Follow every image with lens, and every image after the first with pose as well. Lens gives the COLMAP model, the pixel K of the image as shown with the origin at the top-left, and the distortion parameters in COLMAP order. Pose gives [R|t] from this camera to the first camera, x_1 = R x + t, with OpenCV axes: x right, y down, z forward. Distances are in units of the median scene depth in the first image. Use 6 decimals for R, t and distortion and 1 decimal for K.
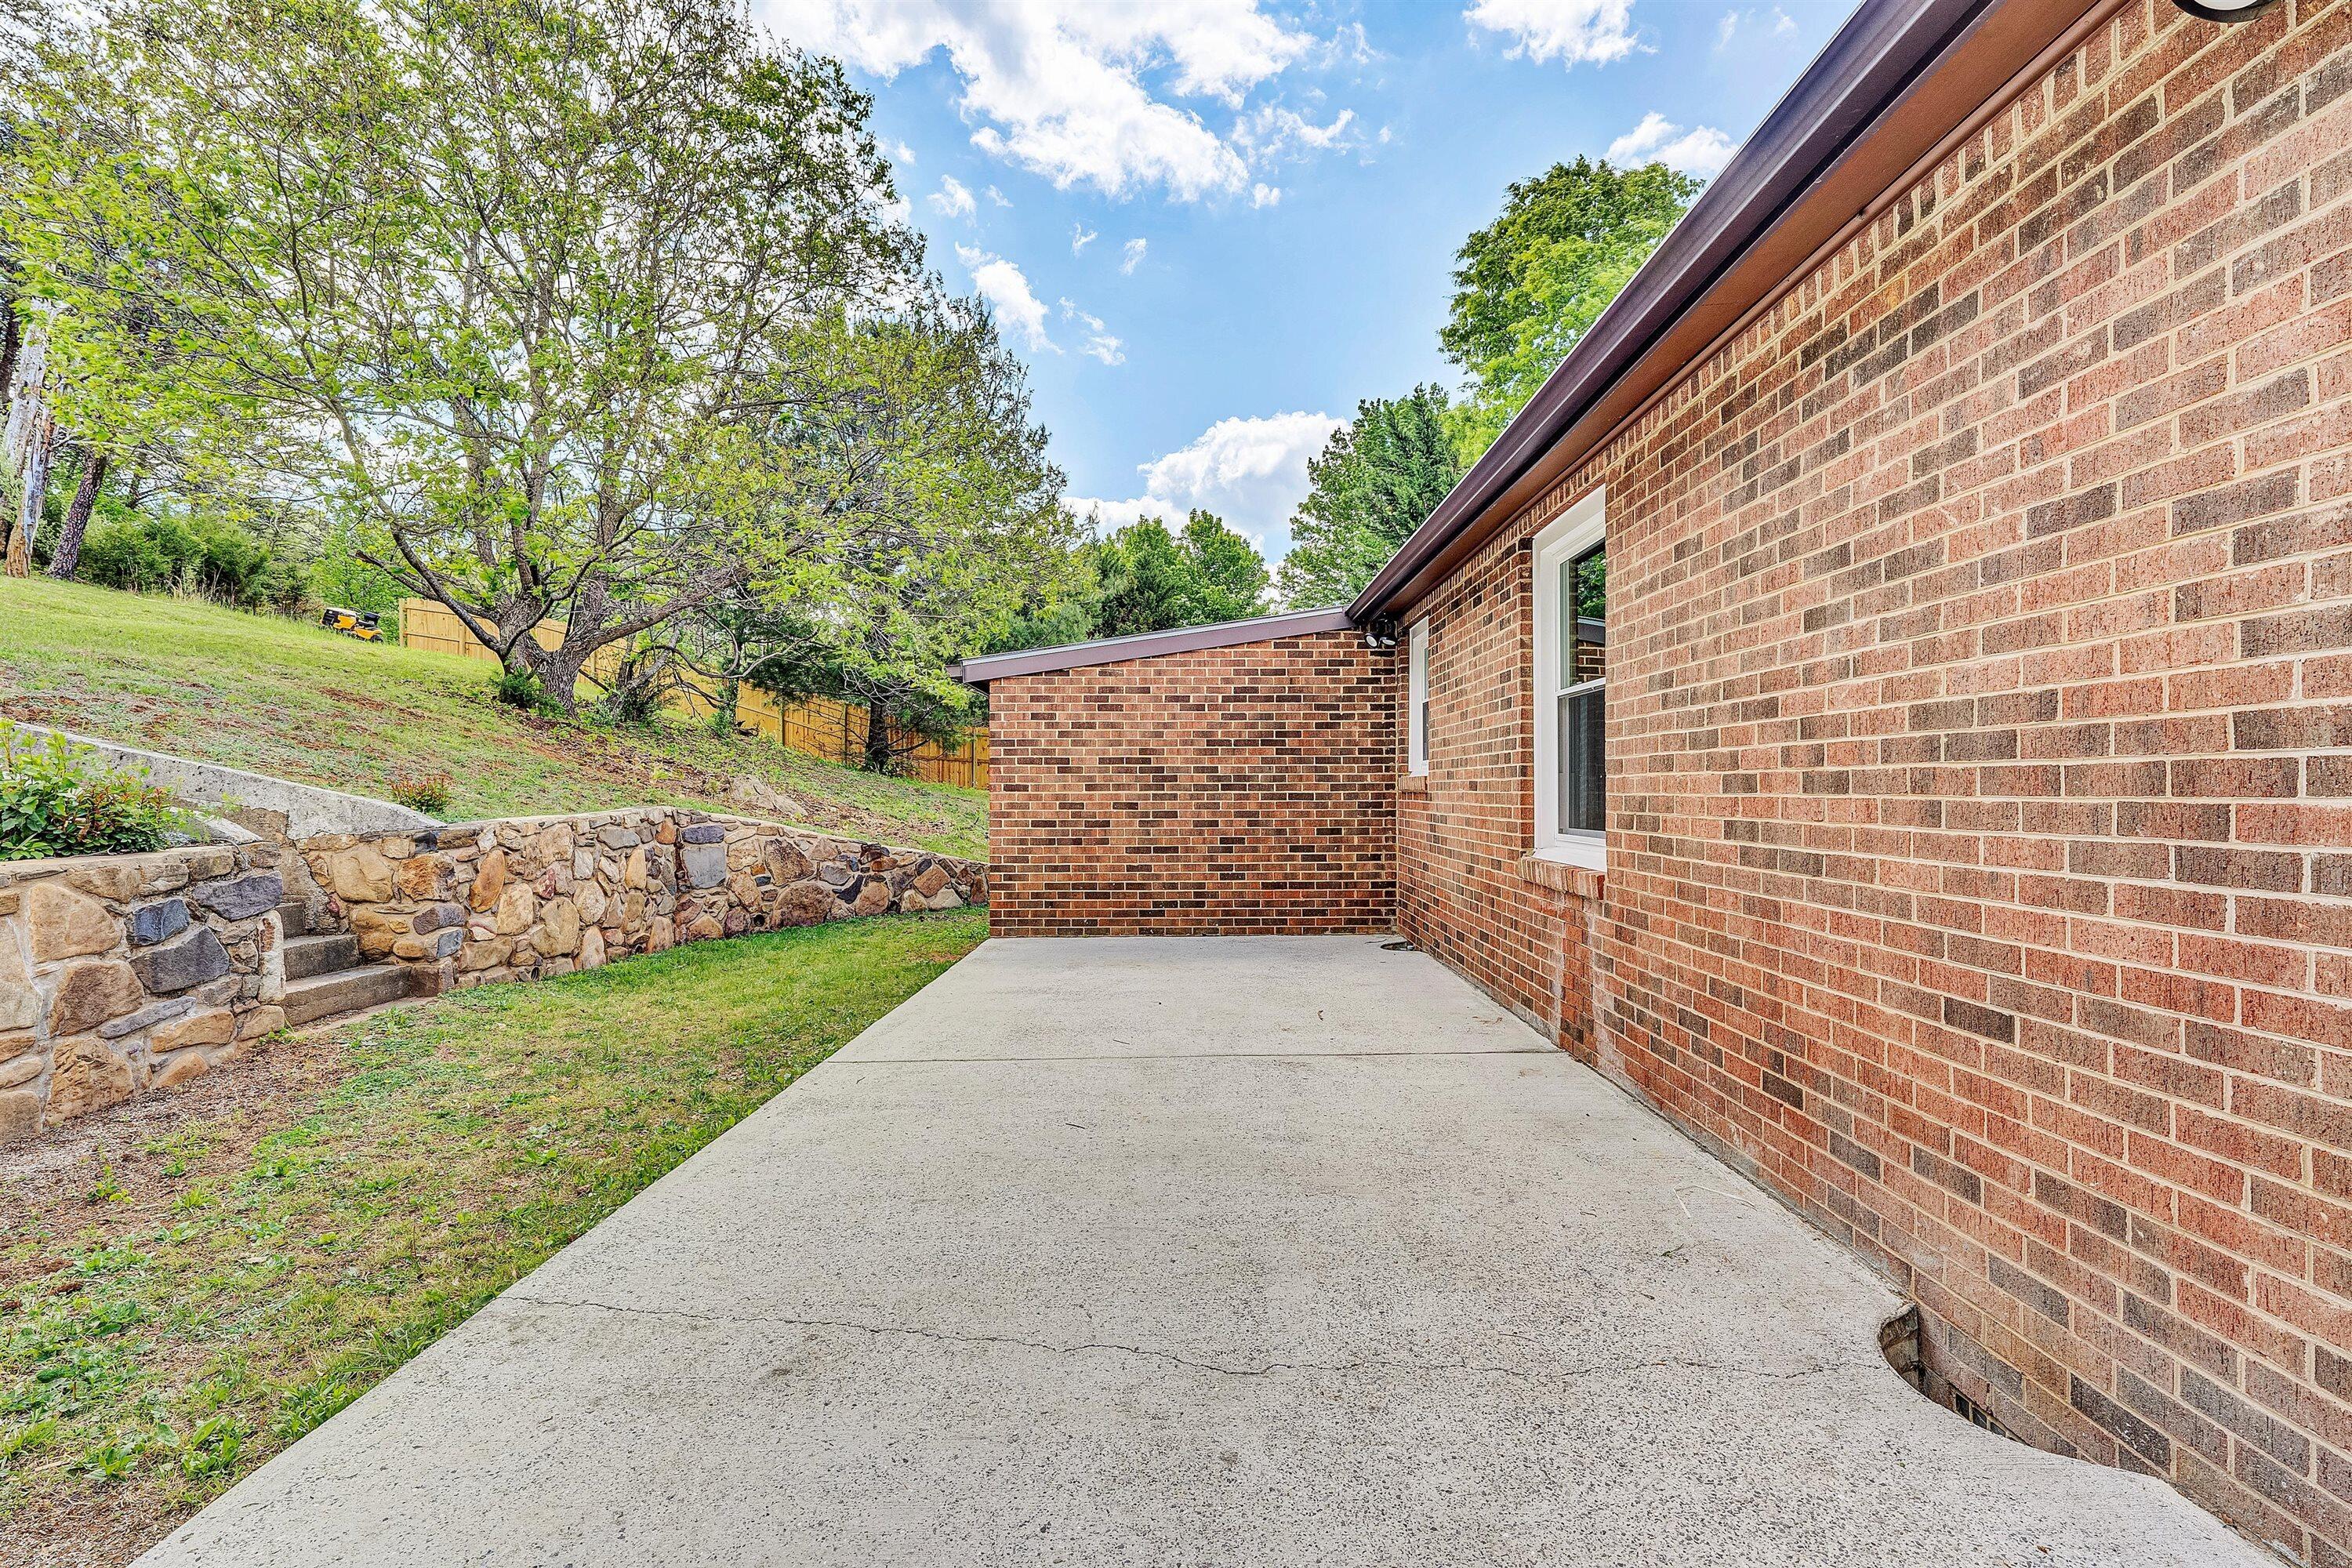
lens RADIAL K [[1087.8, 0, 1168.4], [0, 1087.8, 786.6], [0, 0, 1]] dist [-0.000701, -0.000502]
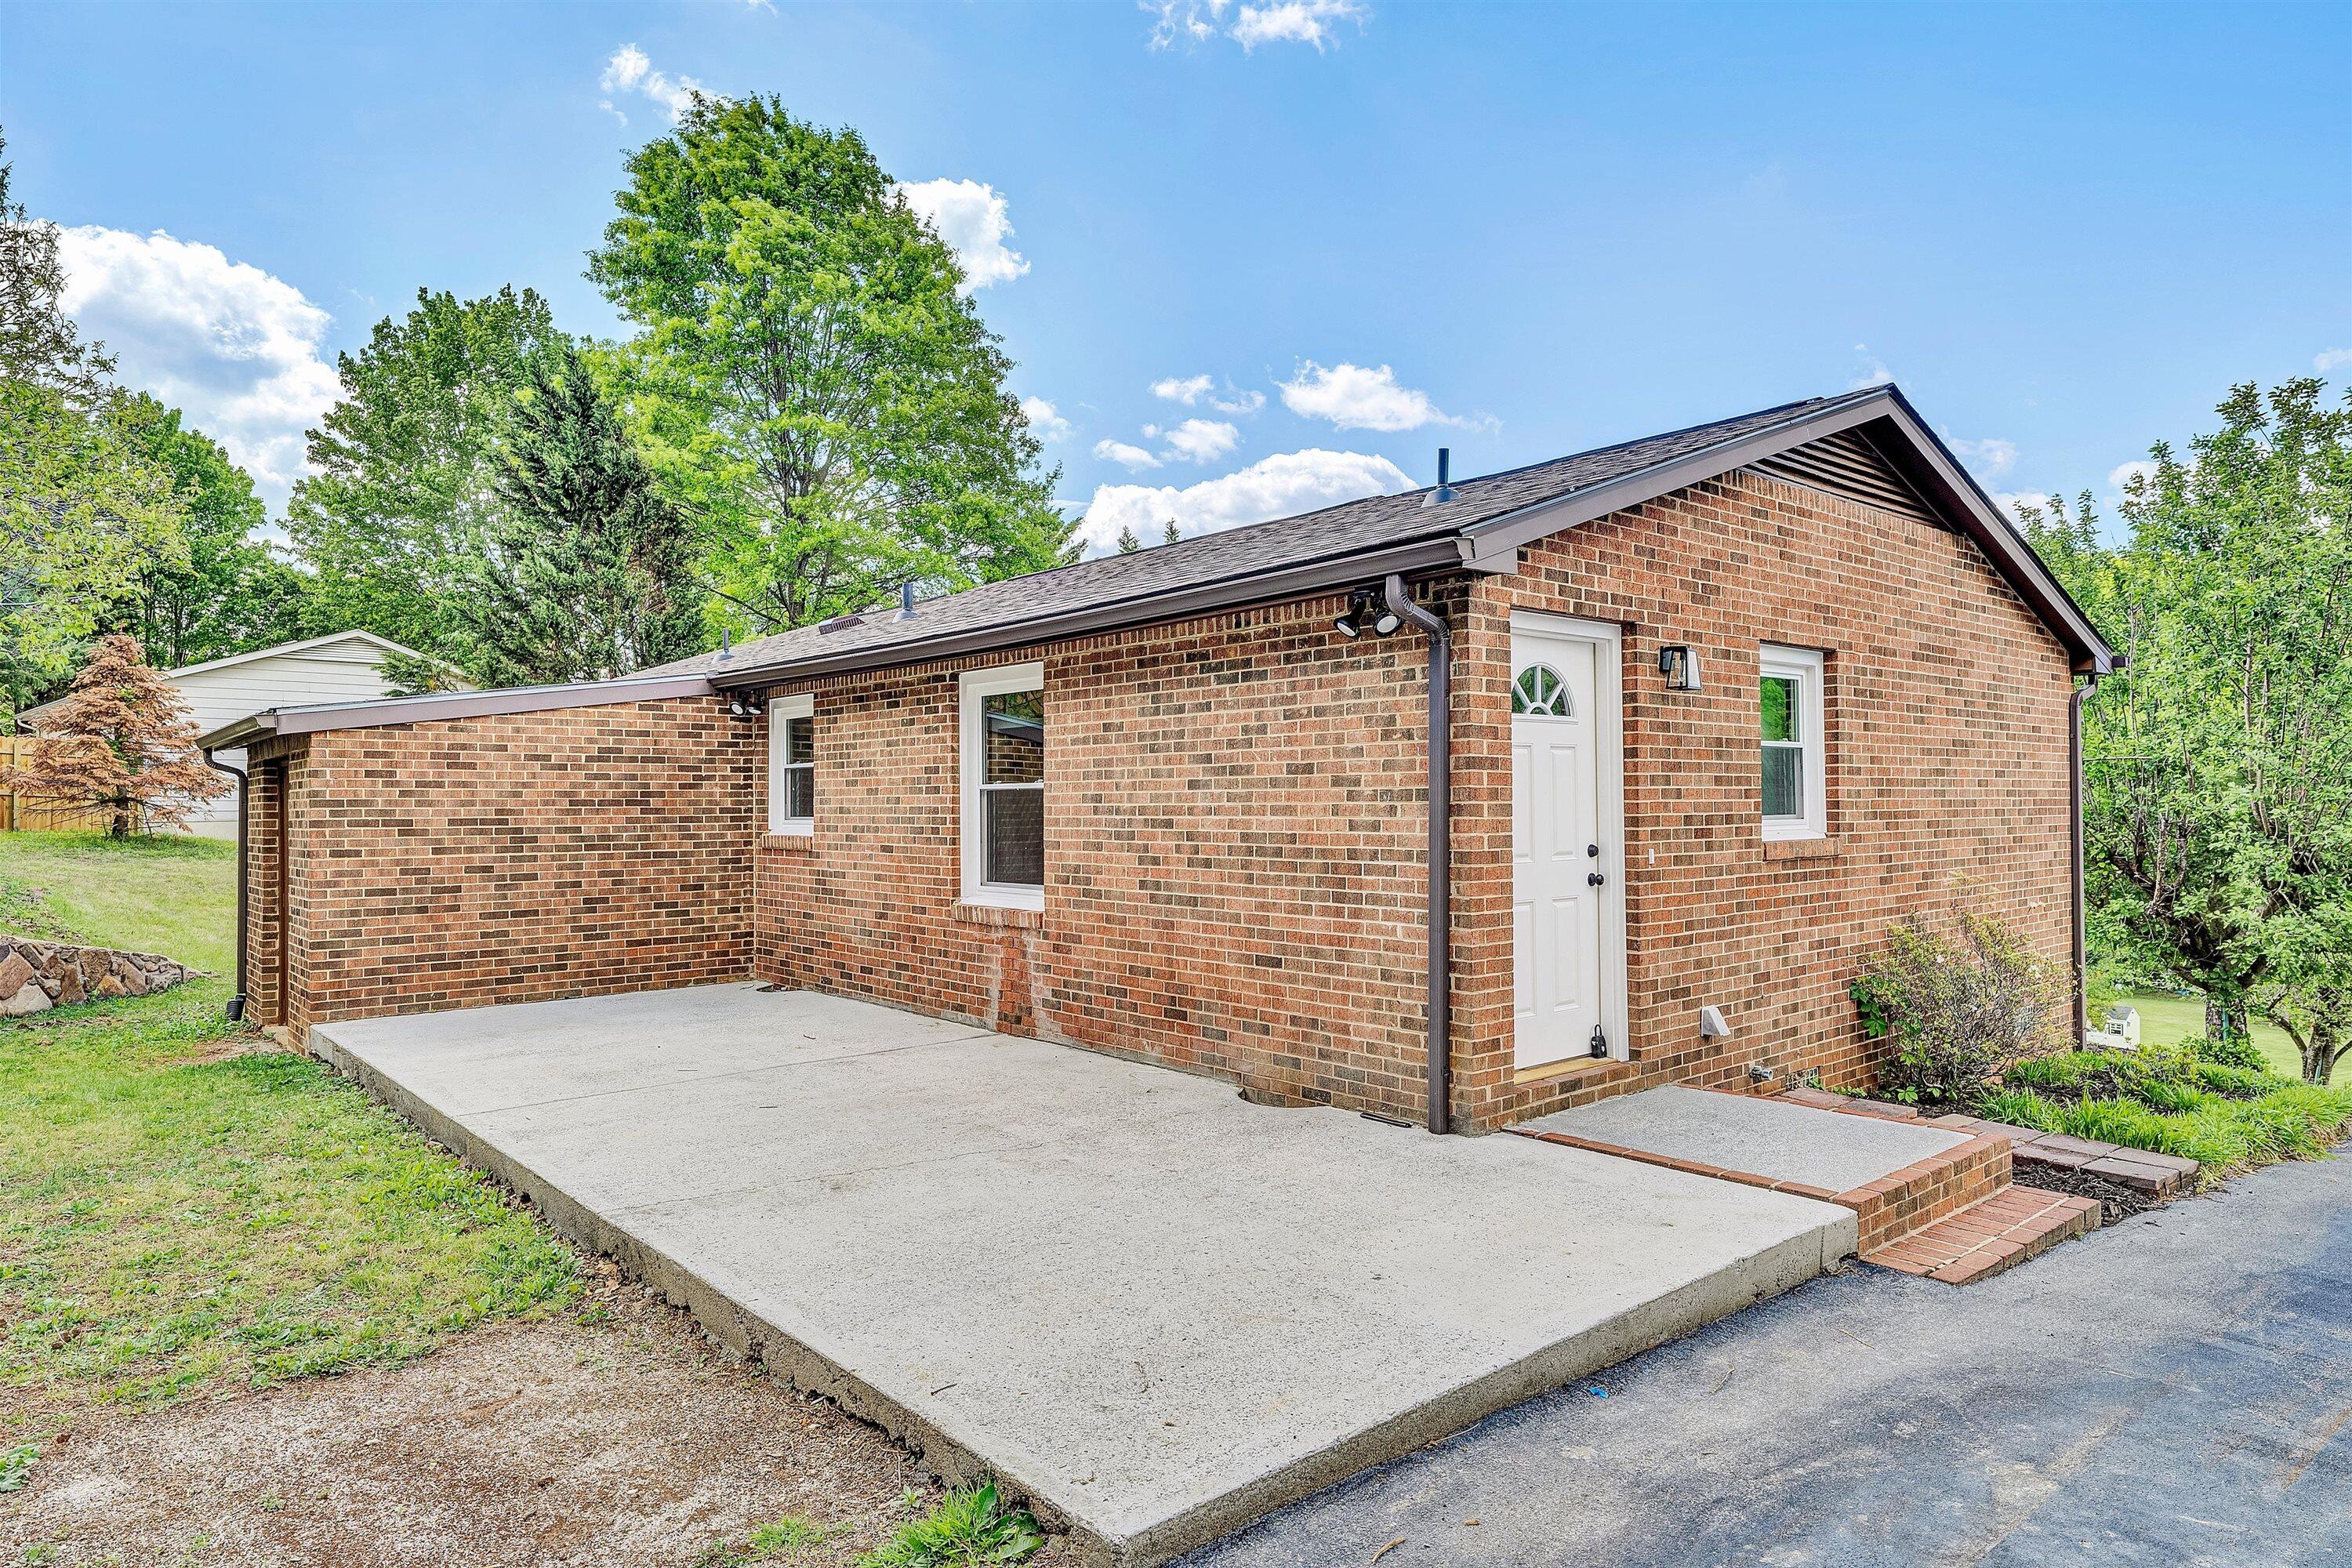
lens RADIAL K [[1454.0, 0, 1185.4], [0, 1454.0, 790.8], [0, 0, 1]] dist [0.006578, 0.000695]
pose [[0.748618, 0.001579, 0.662999, -0.688380], [0.003286, 0.999976, -0.006093, -0.067338], [-0.662993, 0.006740, 0.748595, -0.587115]]
